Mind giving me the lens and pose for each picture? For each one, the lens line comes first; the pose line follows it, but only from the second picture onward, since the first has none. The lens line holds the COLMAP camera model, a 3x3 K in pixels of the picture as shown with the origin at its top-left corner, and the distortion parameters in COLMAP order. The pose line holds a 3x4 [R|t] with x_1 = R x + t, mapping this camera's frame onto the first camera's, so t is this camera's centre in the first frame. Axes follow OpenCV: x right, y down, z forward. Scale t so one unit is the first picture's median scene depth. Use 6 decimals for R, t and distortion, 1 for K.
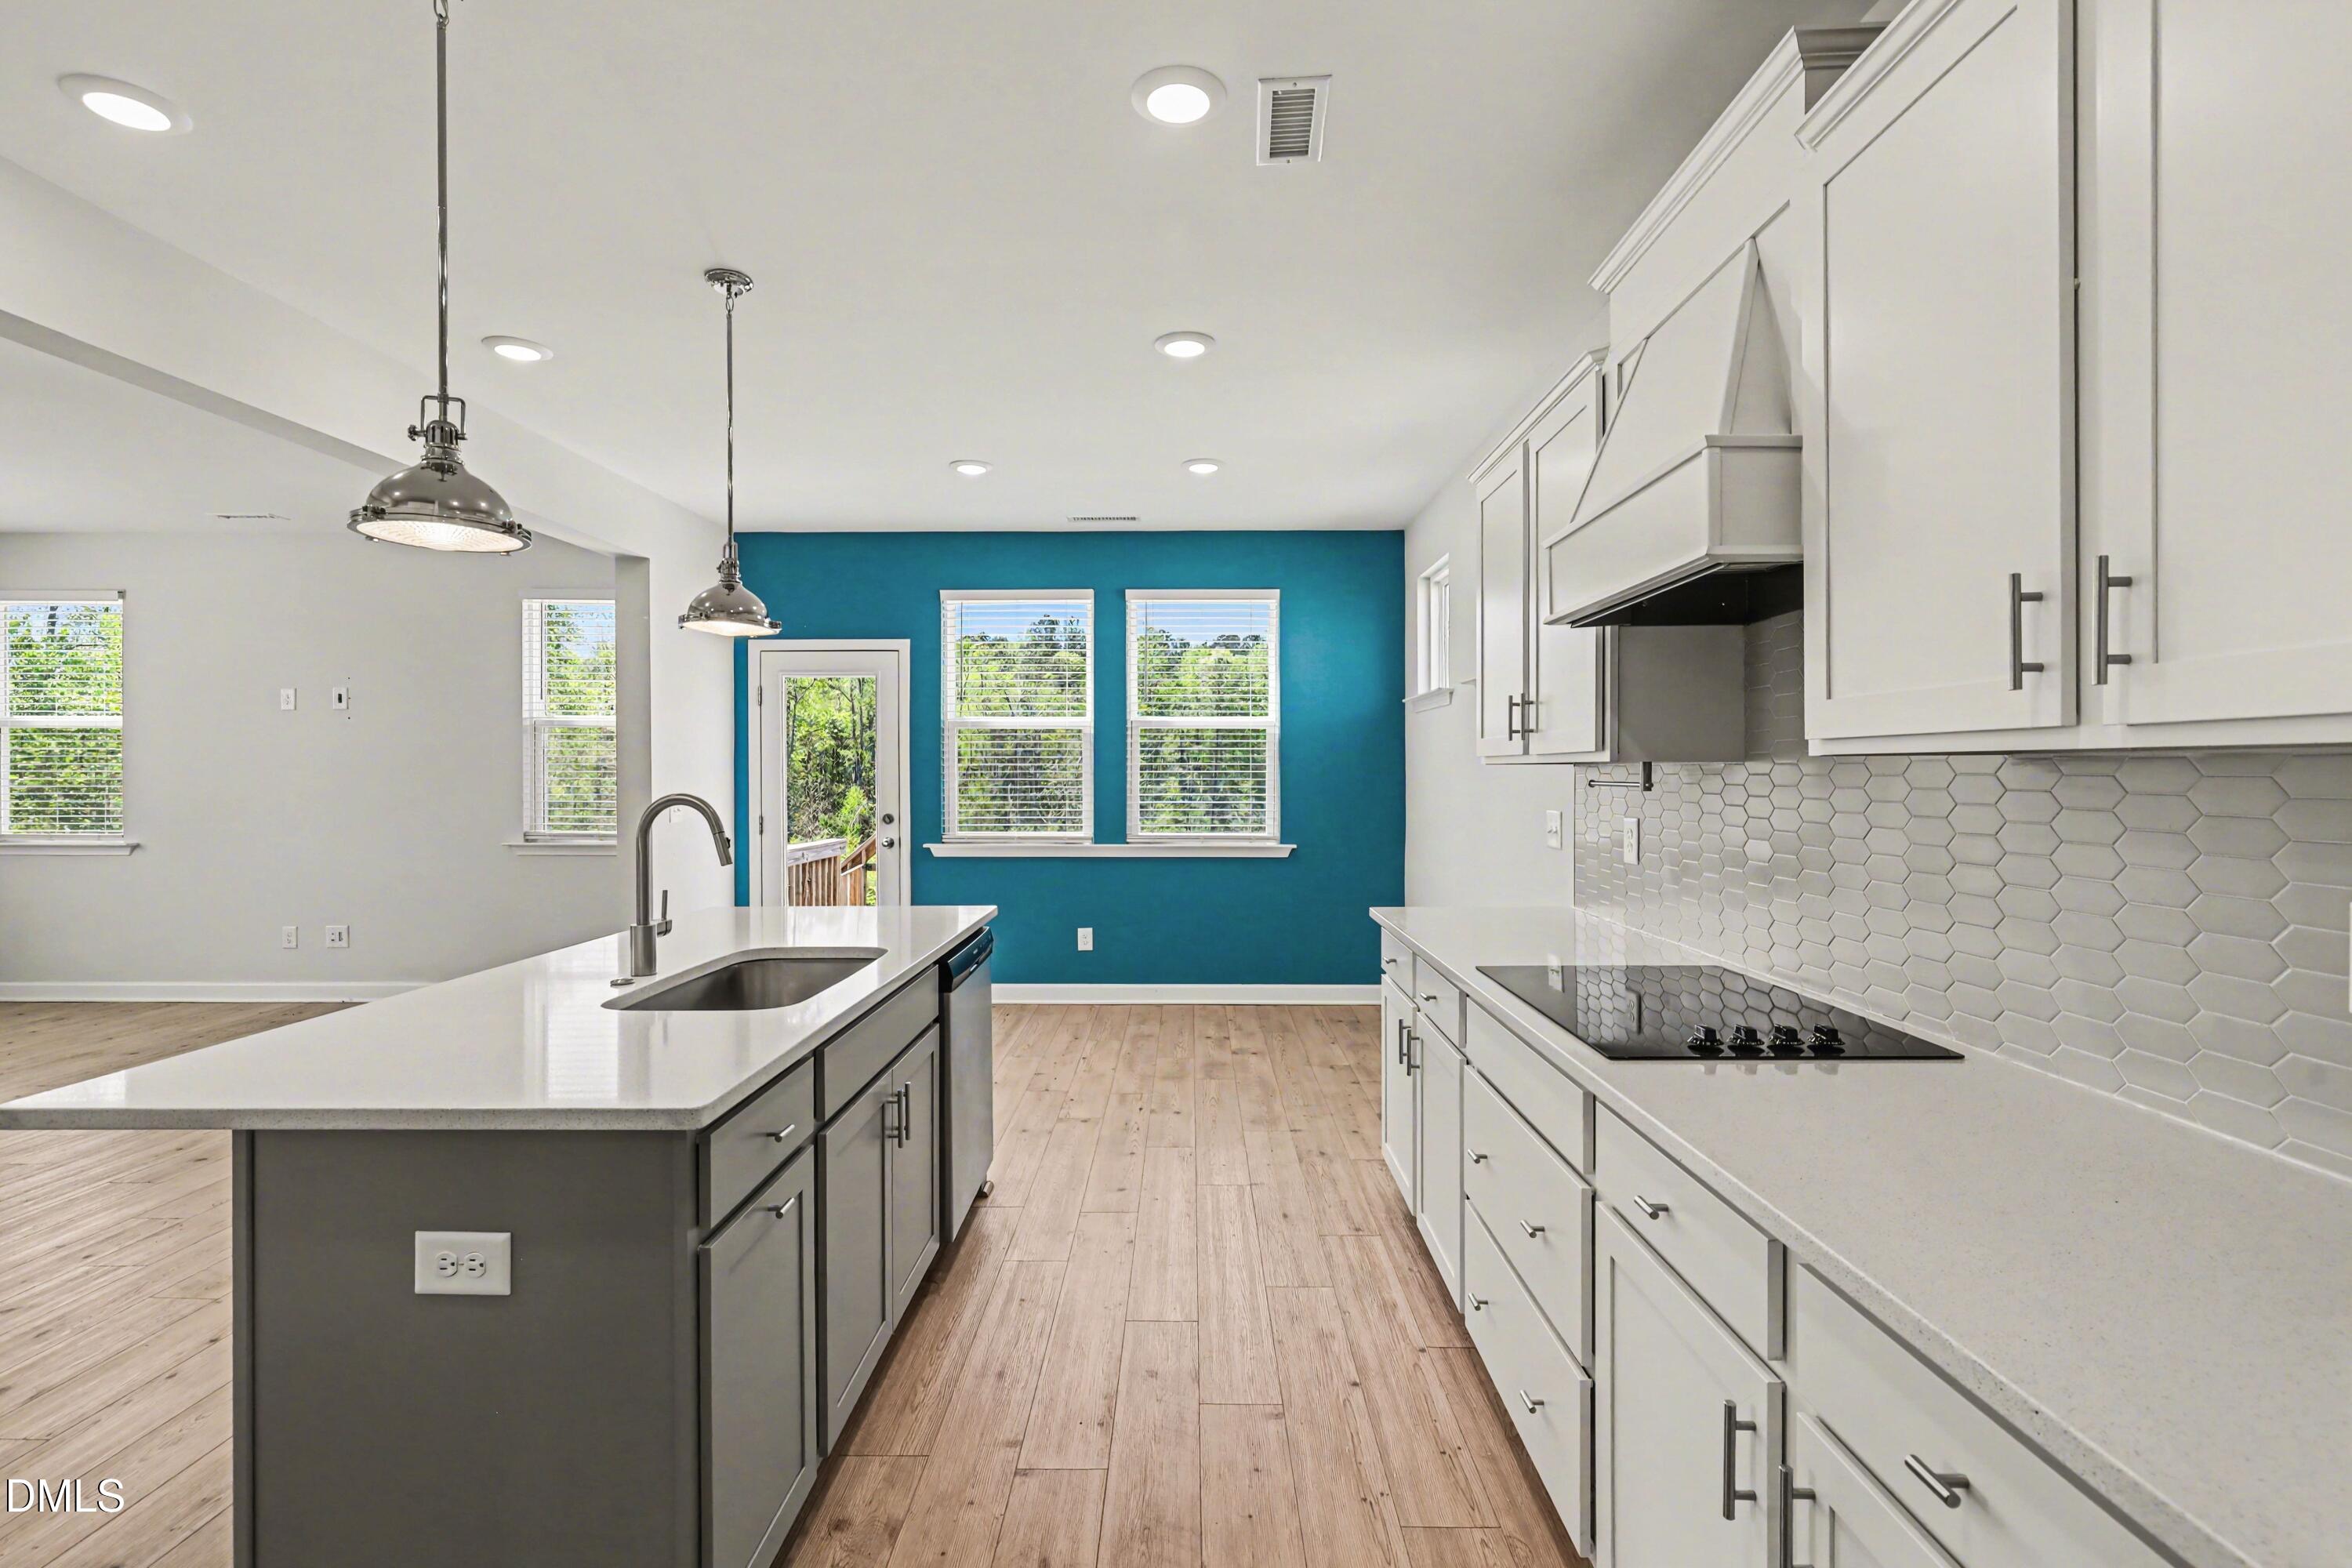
lens RADIAL K [[1041.9, 0, 1184.3], [0, 1041.9, 775.3], [0, 0, 1]] dist [-0.000664, 0.000027]
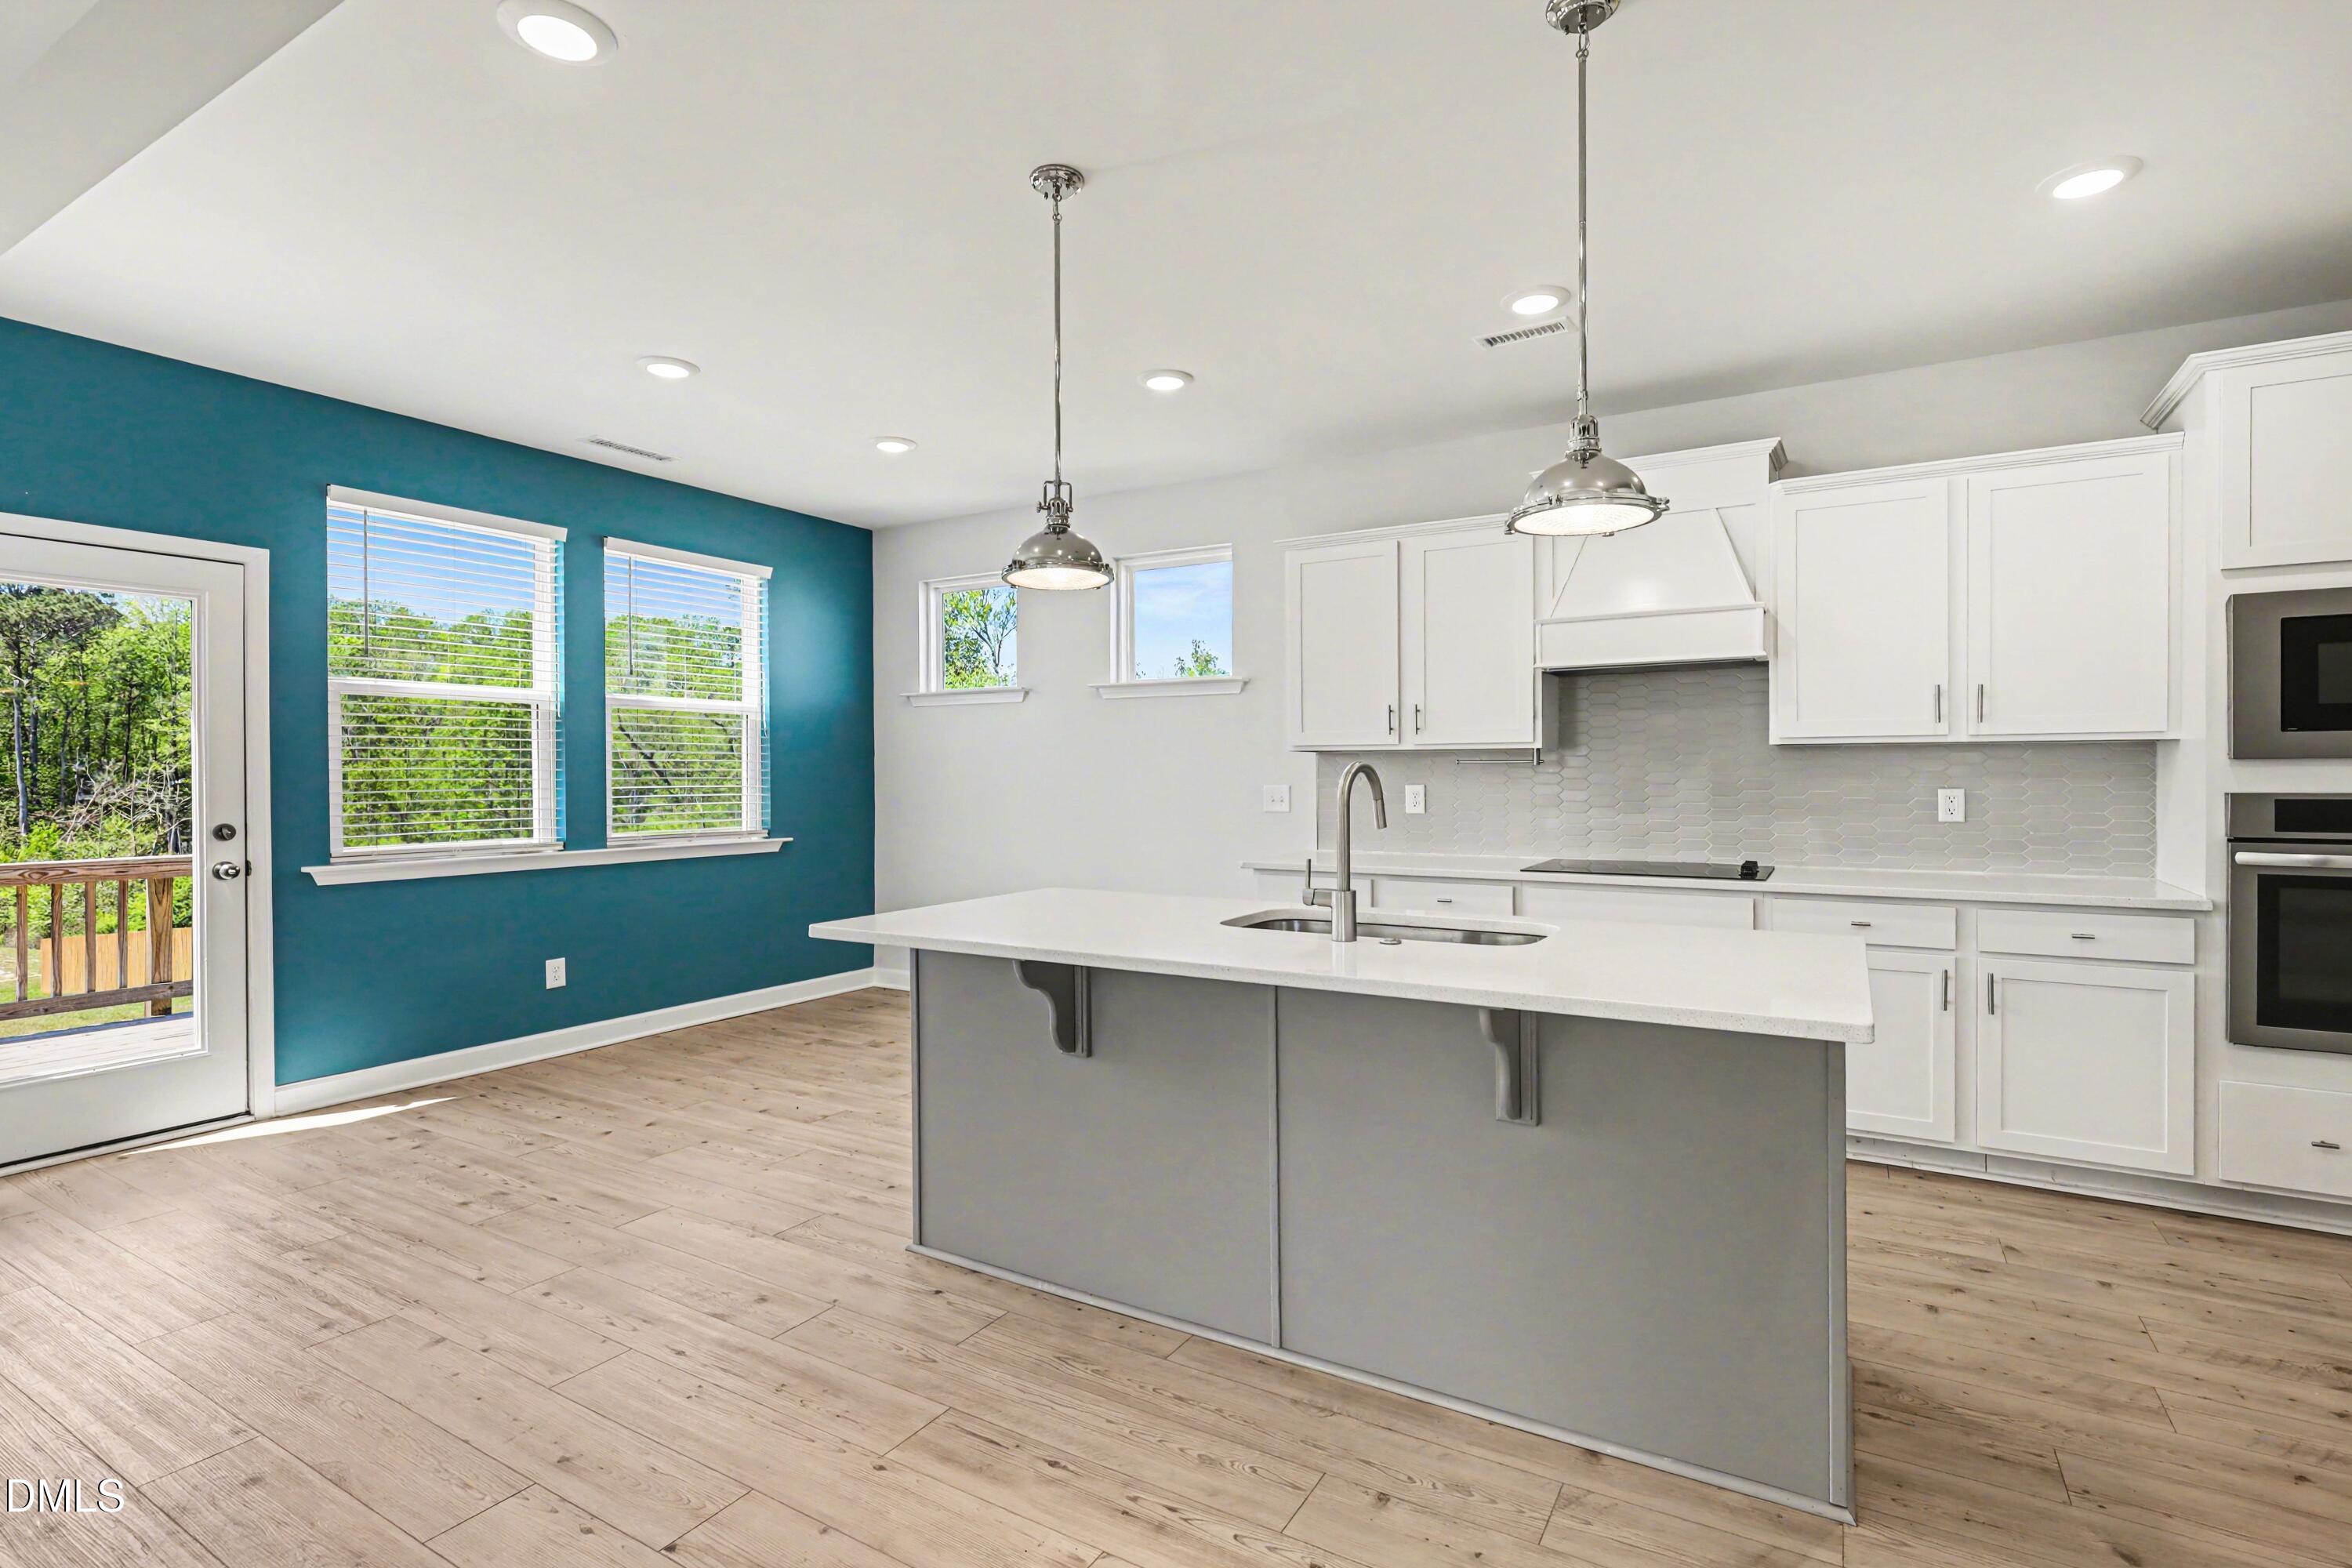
lens RADIAL K [[1041.9, 0, 1184.3], [0, 1041.9, 775.3], [0, 0, 1]] dist [-0.000664, 0.000027]
pose [[0.529898, -0.004056, 0.848051, -0.508057], [0.004069, 0.999989, 0.002240, 0.008826], [-0.848051, 0.002264, 0.529909, 0.183272]]
